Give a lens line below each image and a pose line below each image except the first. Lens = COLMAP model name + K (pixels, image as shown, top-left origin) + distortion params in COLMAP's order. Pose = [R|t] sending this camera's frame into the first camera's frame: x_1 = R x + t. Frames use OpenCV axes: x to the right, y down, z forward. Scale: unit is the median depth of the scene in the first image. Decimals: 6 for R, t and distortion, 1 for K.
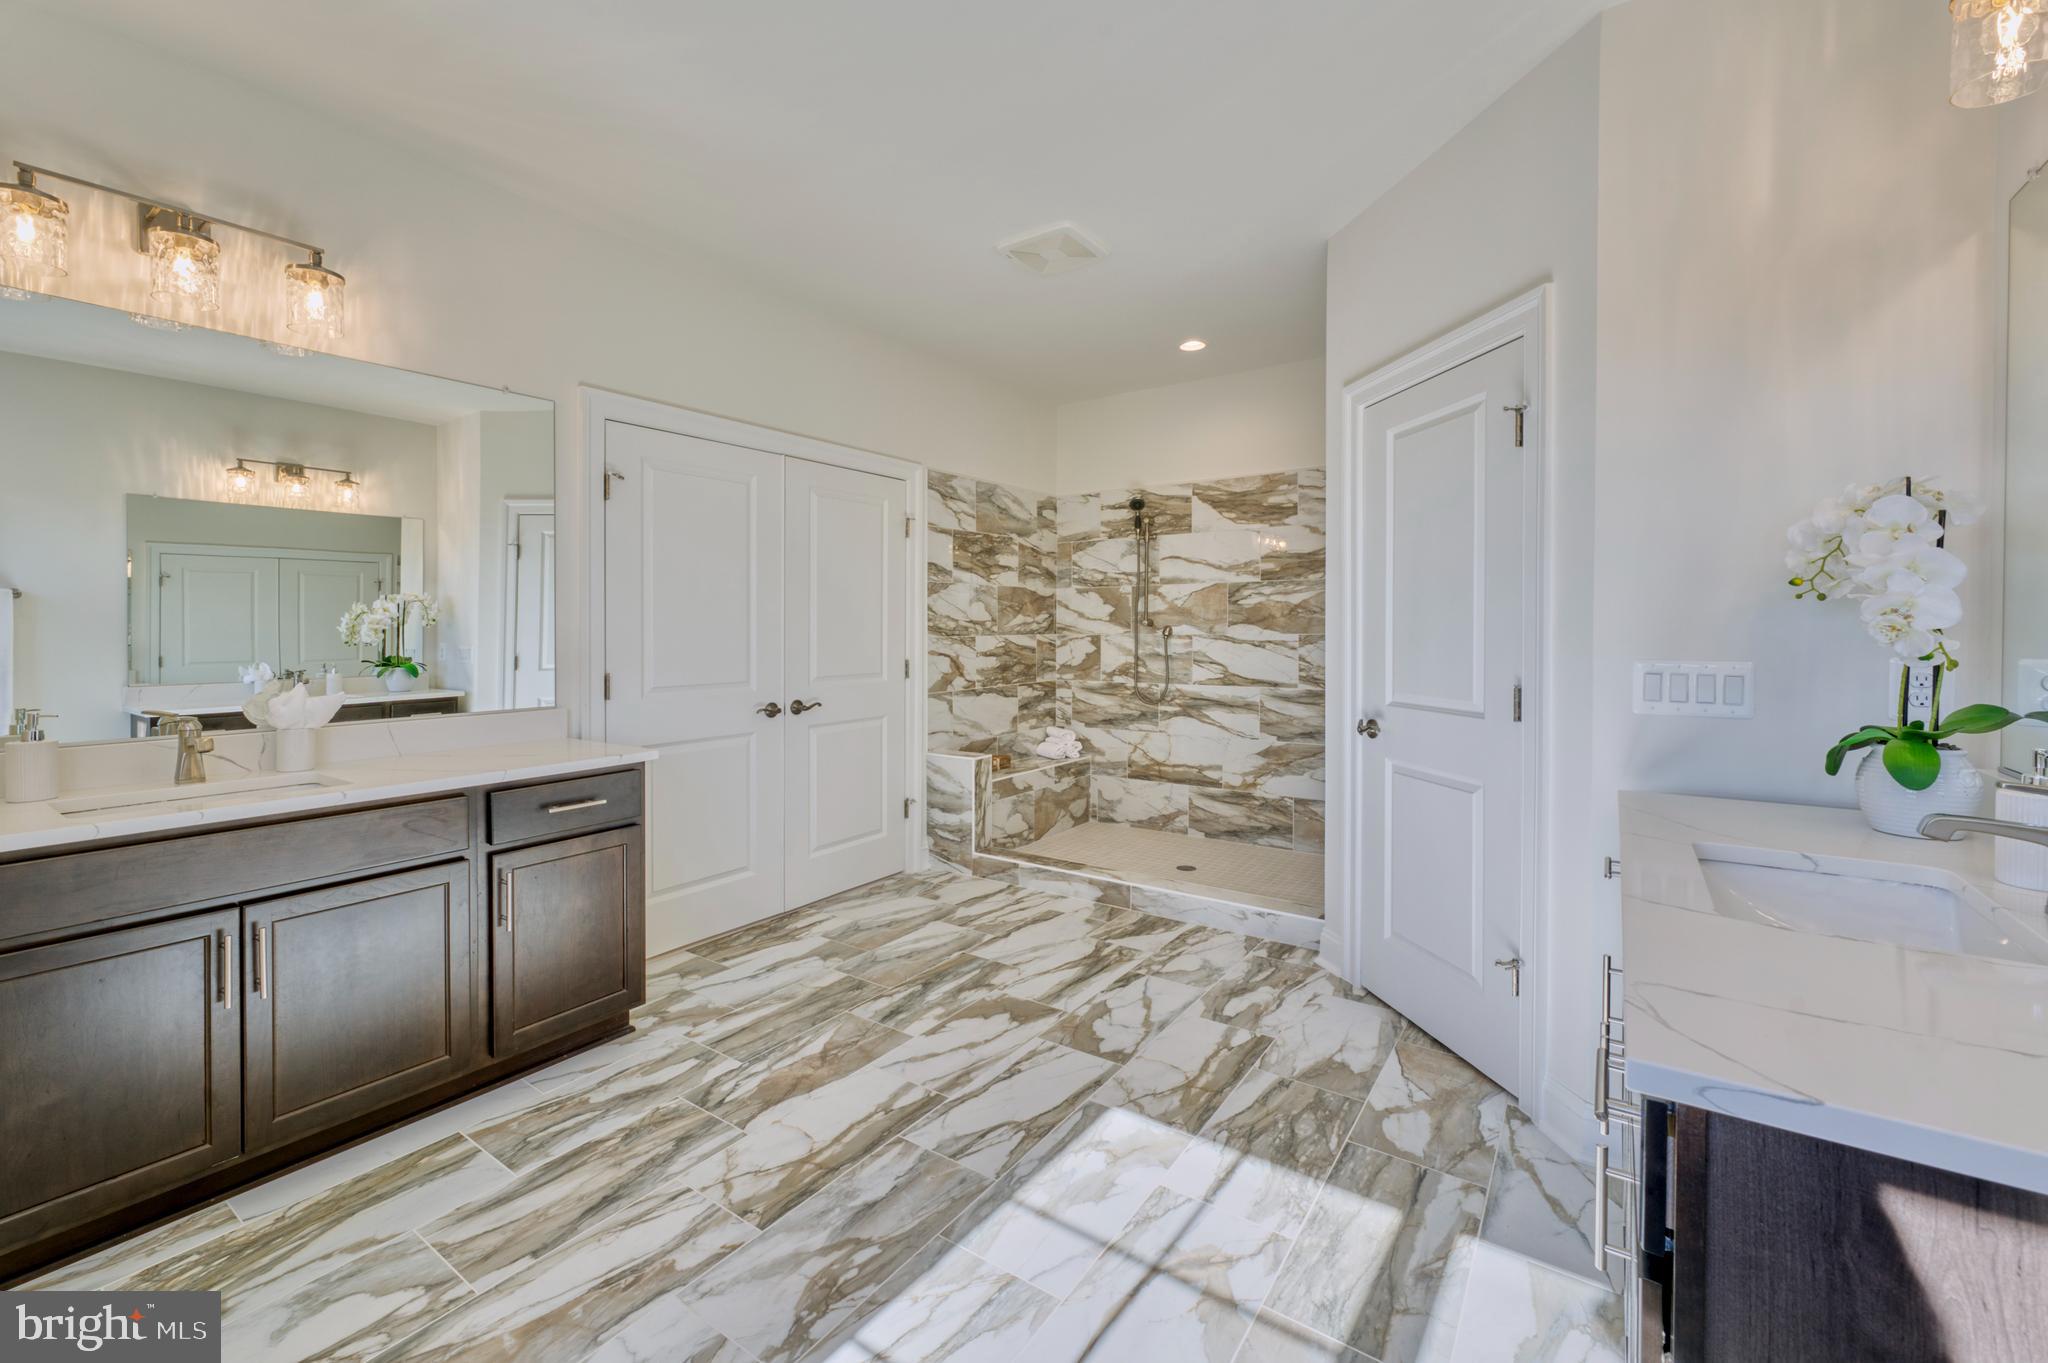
lens RADIAL K [[823.9, 0, 1030.0], [0, 823.9, 678.9], [0, 0, 1]] dist [-0.027813, 0.003475]
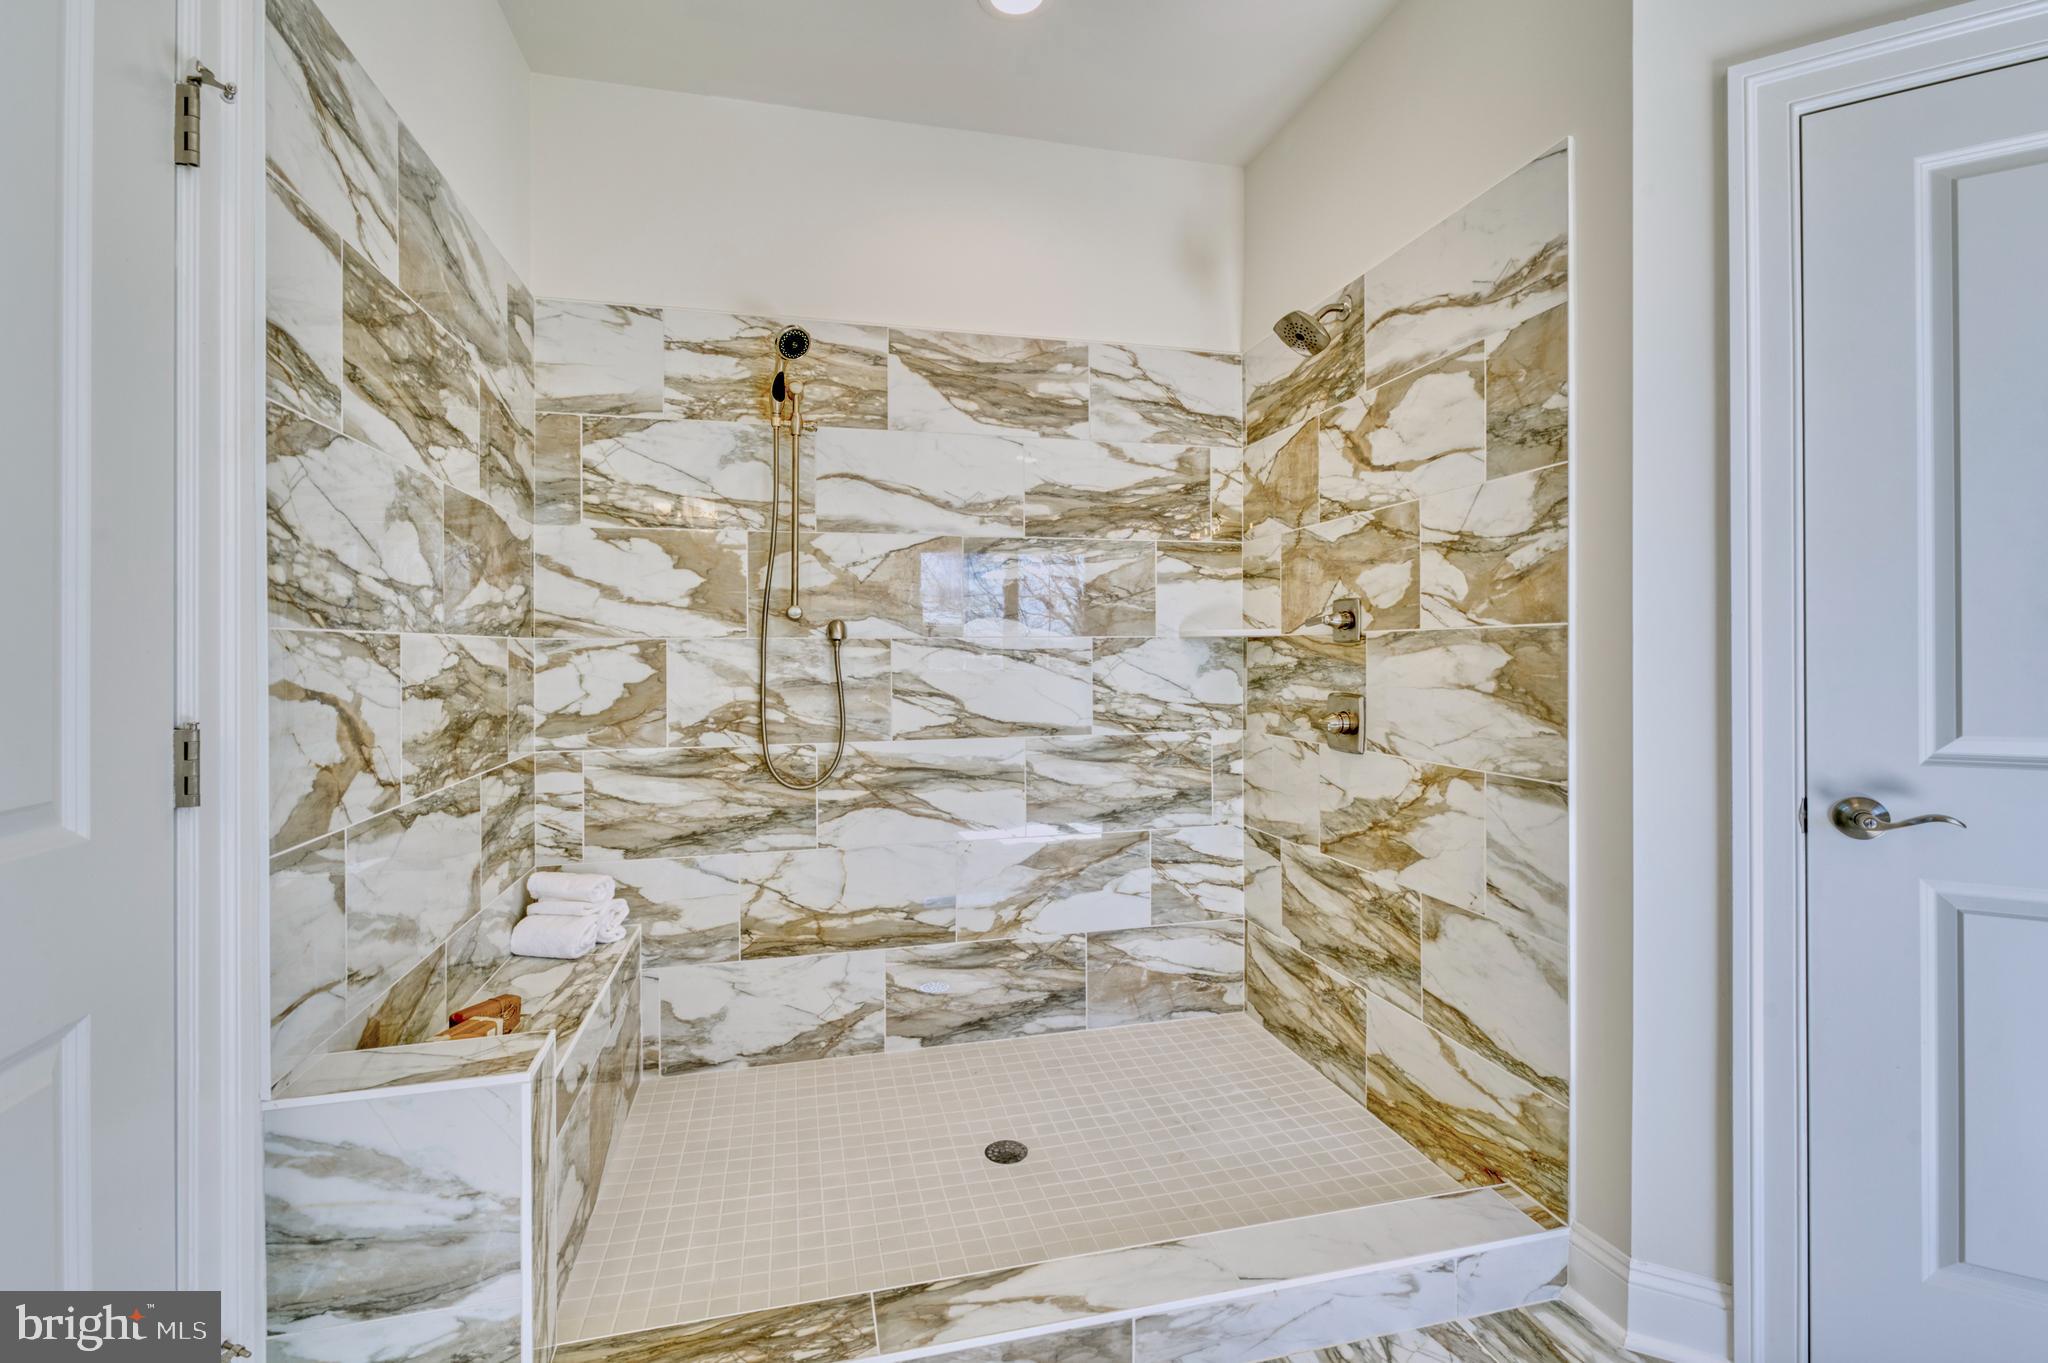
lens RADIAL K [[920.6, 0, 1018.2], [0, 920.6, 672.1], [0, 0, 1]] dist [-0.000794, 0.000044]
pose [[0.671054, -0.016269, 0.741230, -0.154262], [0.048910, 0.998553, -0.022362, -0.017611], [-0.739793, 0.051260, 0.670879, 0.568891]]
